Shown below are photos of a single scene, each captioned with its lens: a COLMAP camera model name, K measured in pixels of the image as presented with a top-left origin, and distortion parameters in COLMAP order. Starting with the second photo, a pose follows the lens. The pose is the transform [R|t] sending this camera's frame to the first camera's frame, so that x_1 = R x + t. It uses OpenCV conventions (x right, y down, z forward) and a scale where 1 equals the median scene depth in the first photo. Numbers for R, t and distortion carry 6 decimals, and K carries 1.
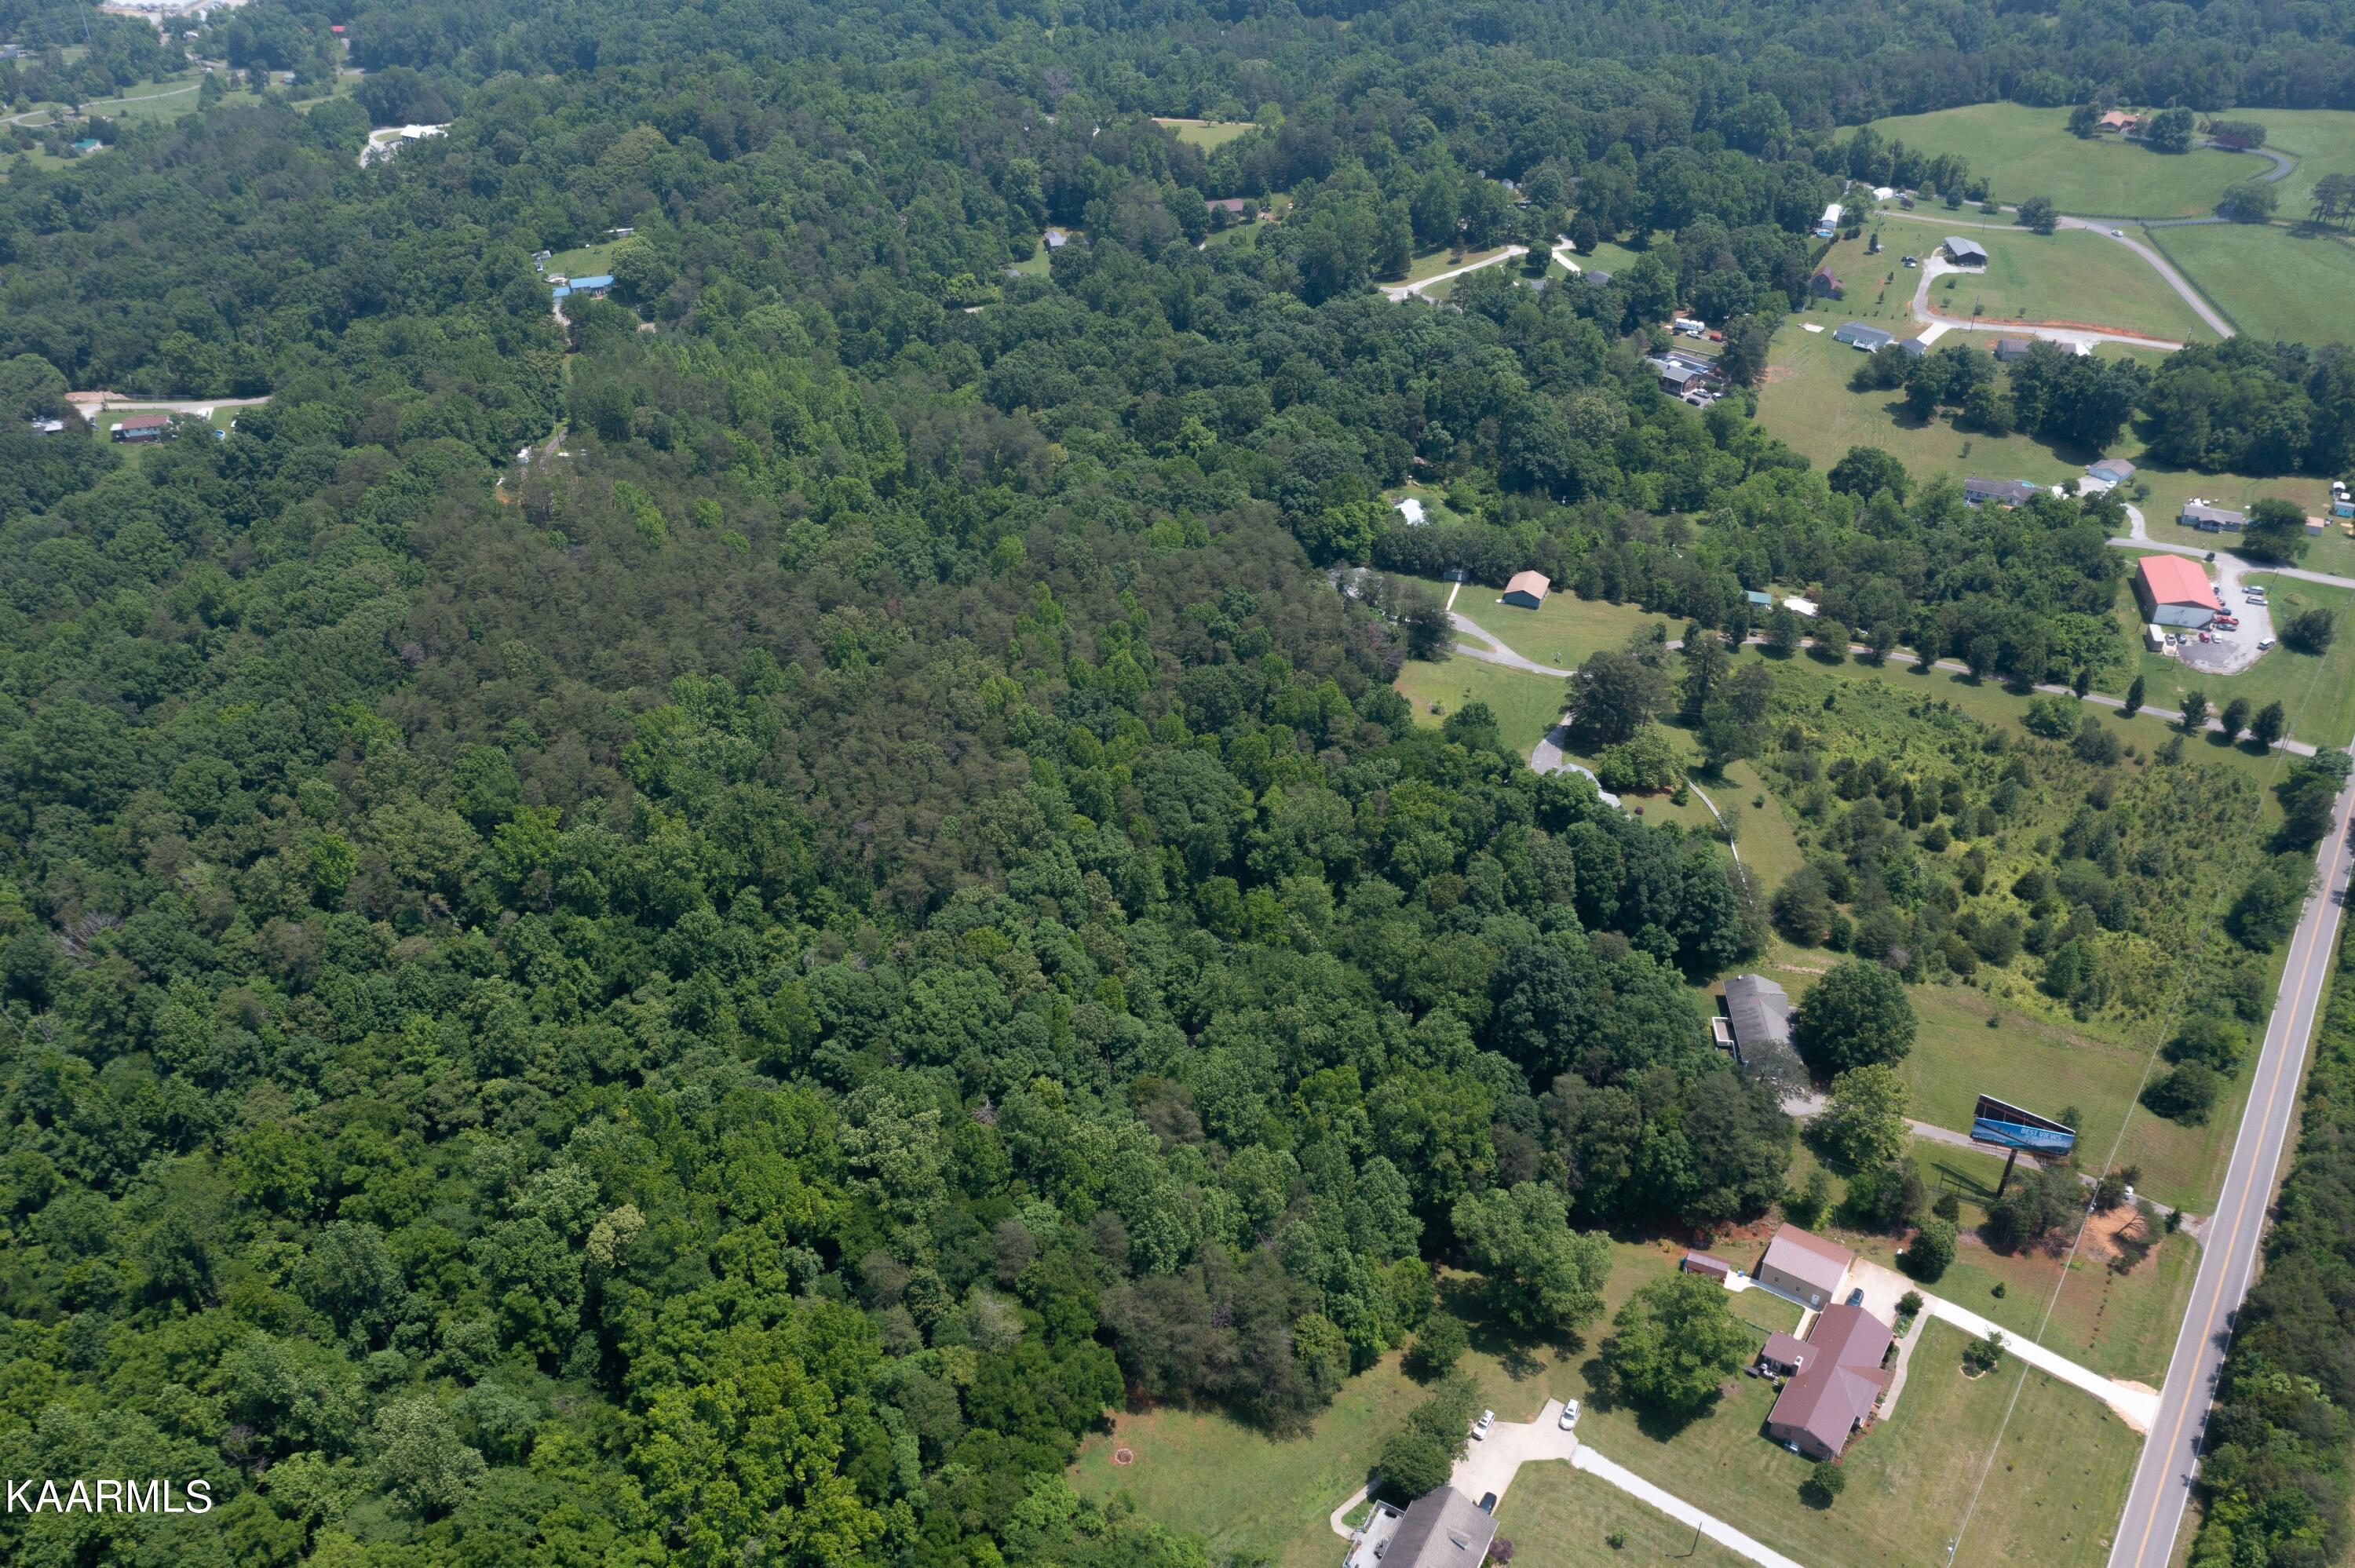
lens RADIAL K [[1836.2, 0, 1177.5], [0, 1836.2, 784.0], [0, 0, 1]] dist [-0.024566, -0.000466]
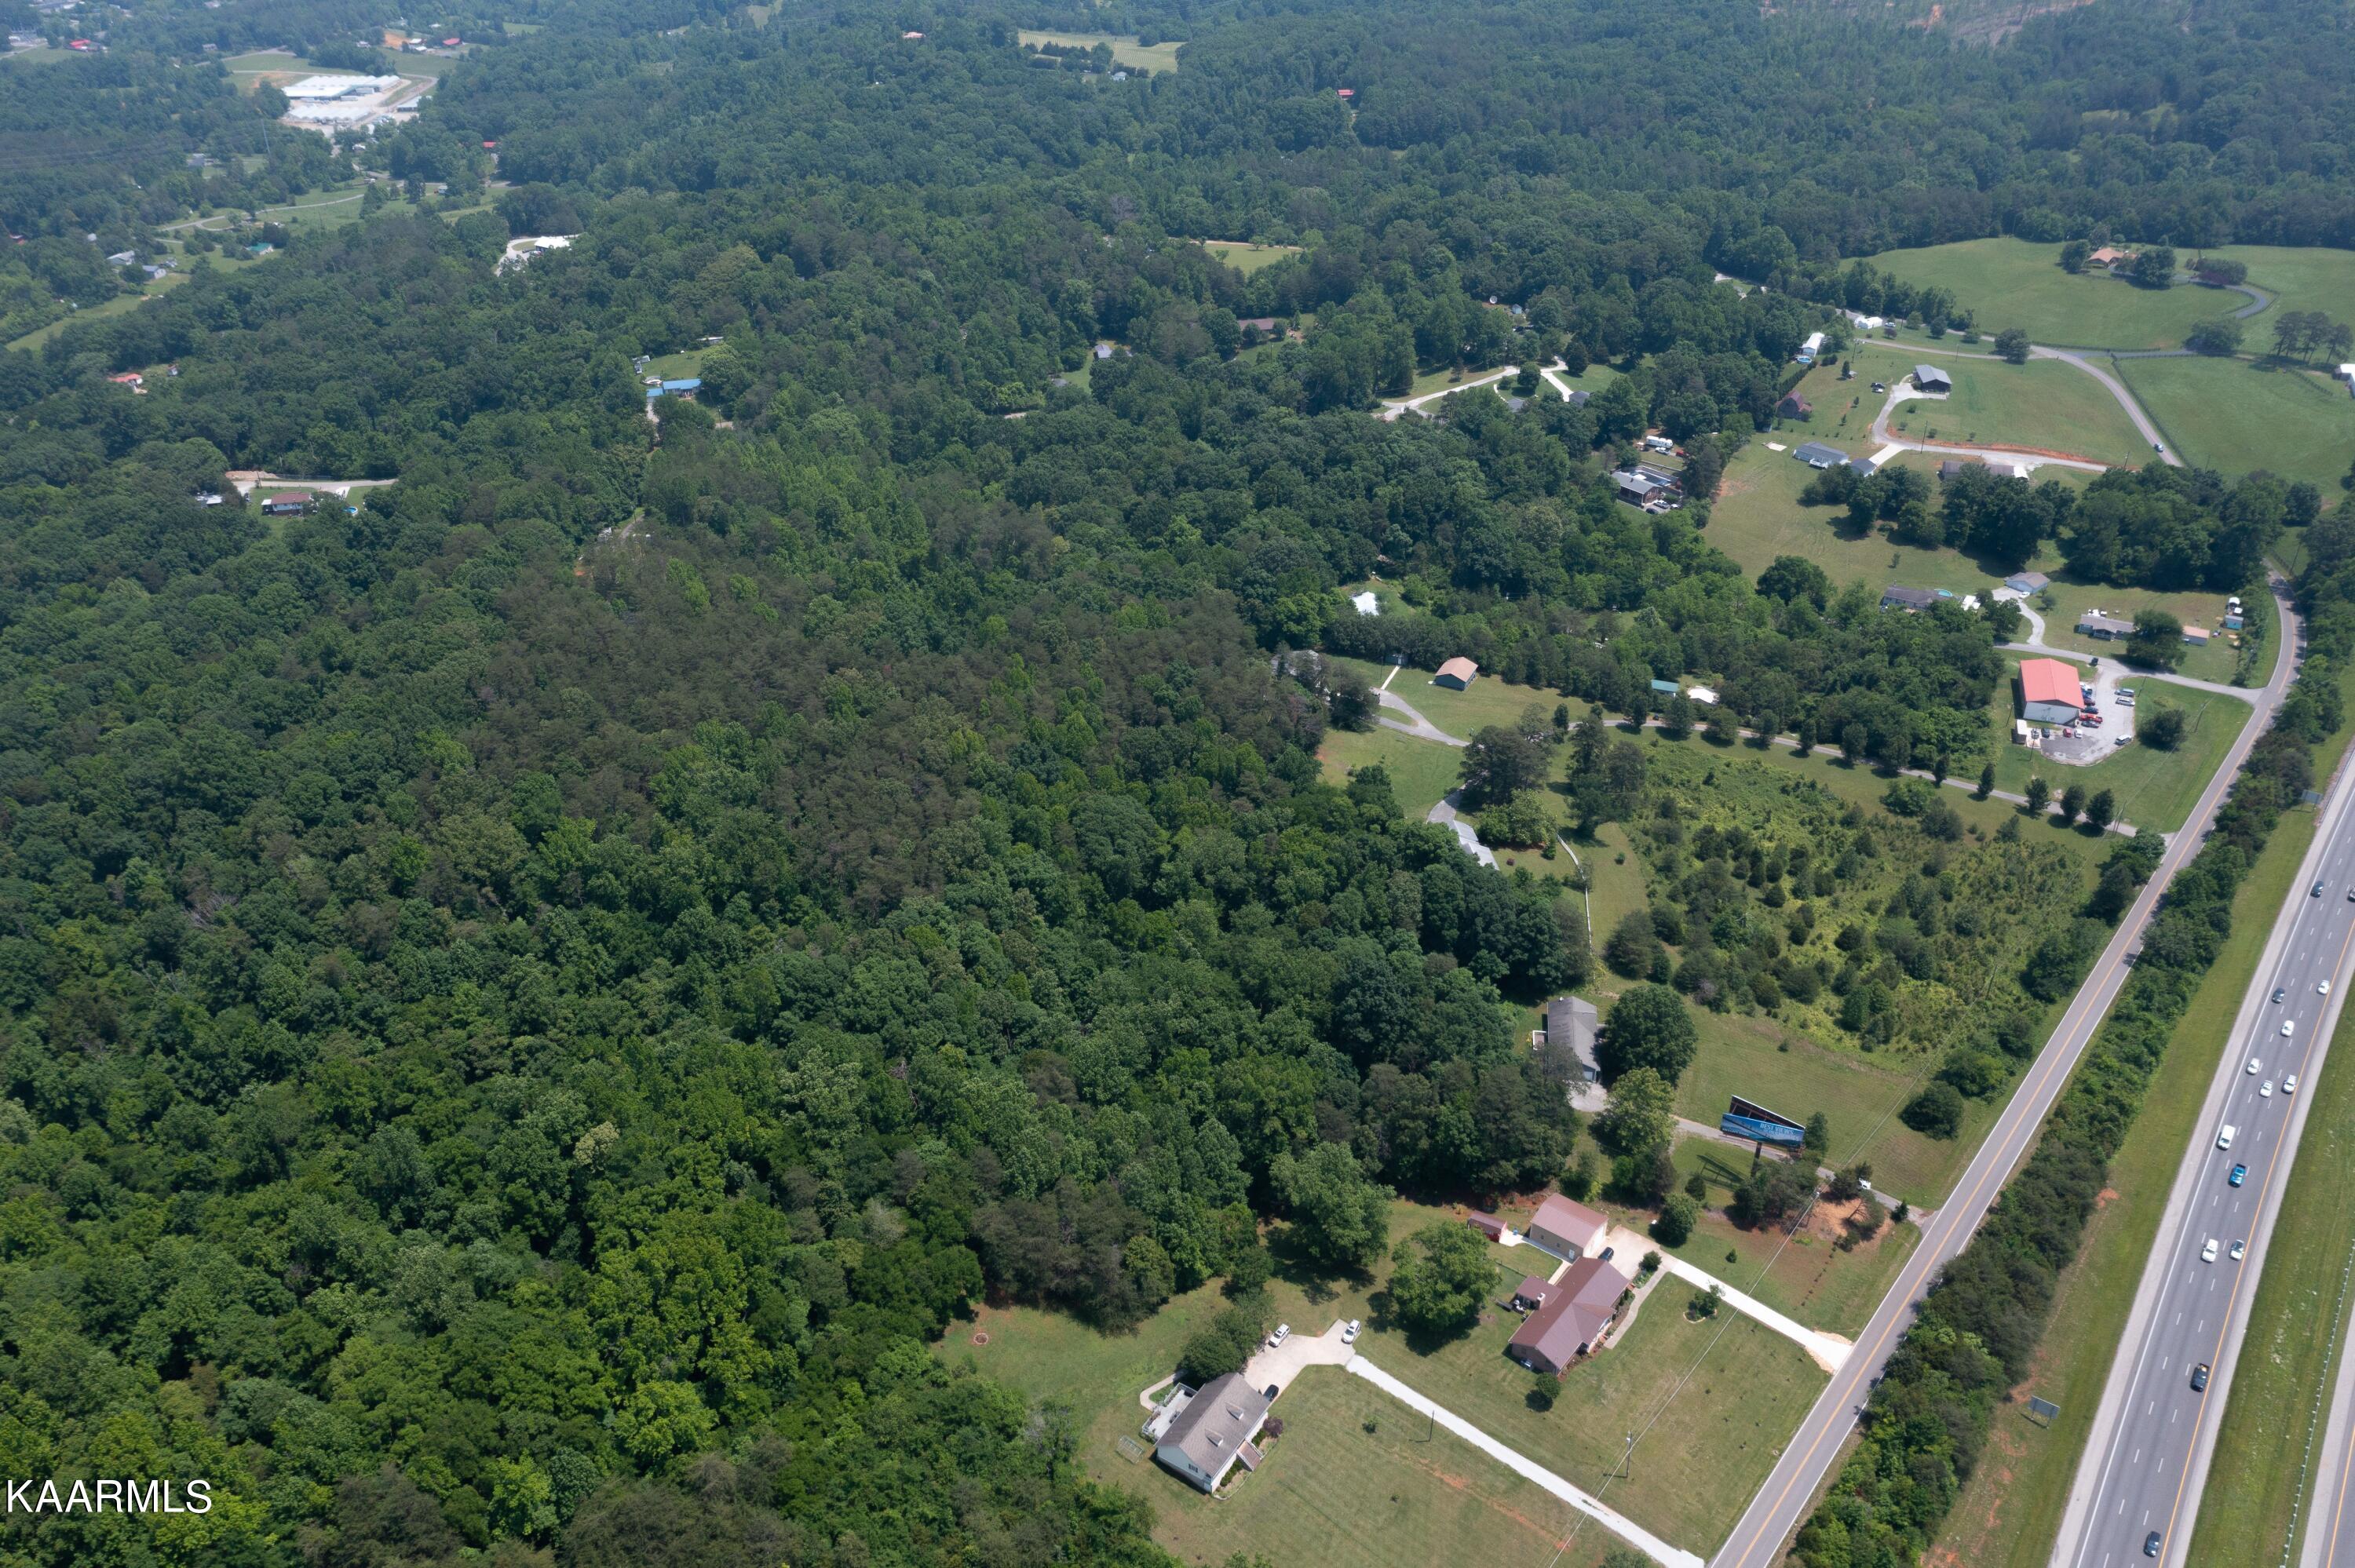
lens RADIAL K [[1836.2, 0, 1177.5], [0, 1836.2, 784.0], [0, 0, 1]] dist [-0.024566, -0.000466]
pose [[0.997509, 0.031917, -0.062911, 0.110275], [-0.034977, 0.998228, -0.048140, 0.027830], [0.061263, 0.050220, 0.996857, -0.168791]]
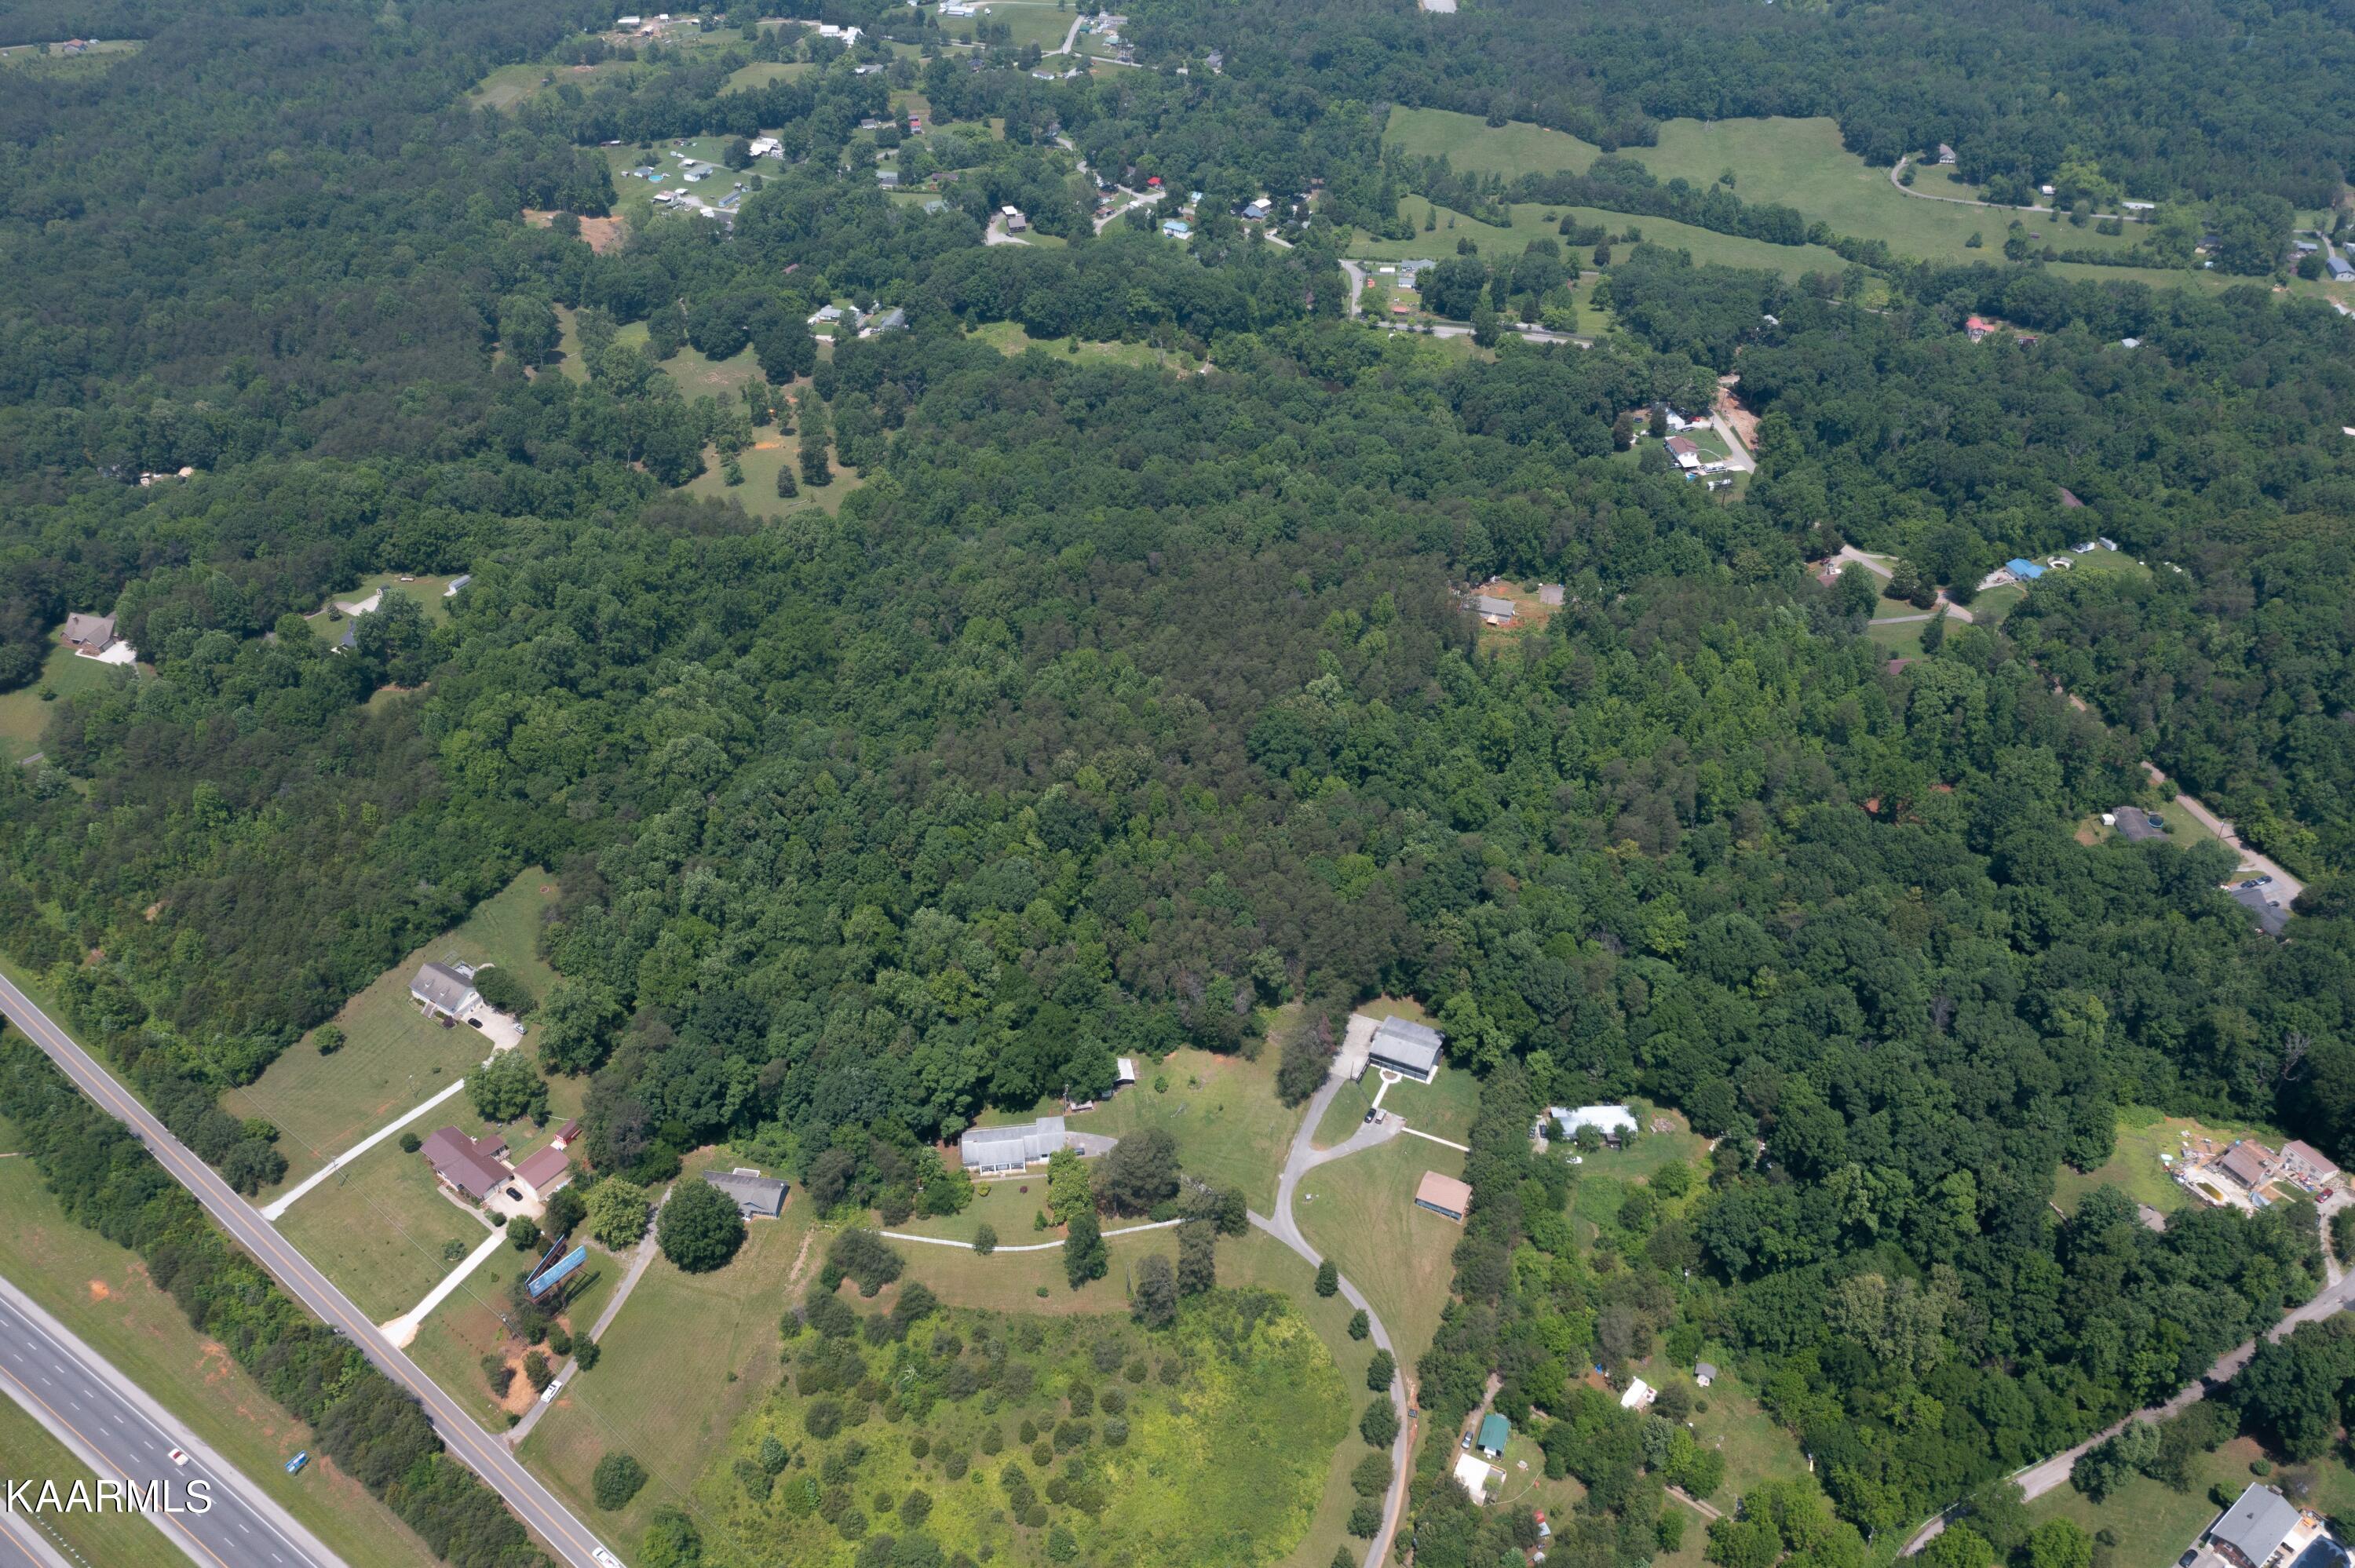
lens RADIAL K [[1836.2, 0, 1177.5], [0, 1836.2, 784.0], [0, 0, 1]] dist [-0.024566, -0.000466]
pose [[-0.069647, 0.607147, -0.791532, 0.996714], [-0.545106, 0.641361, 0.539922, -0.825460], [0.835469, 0.469072, 0.286291, 0.606594]]
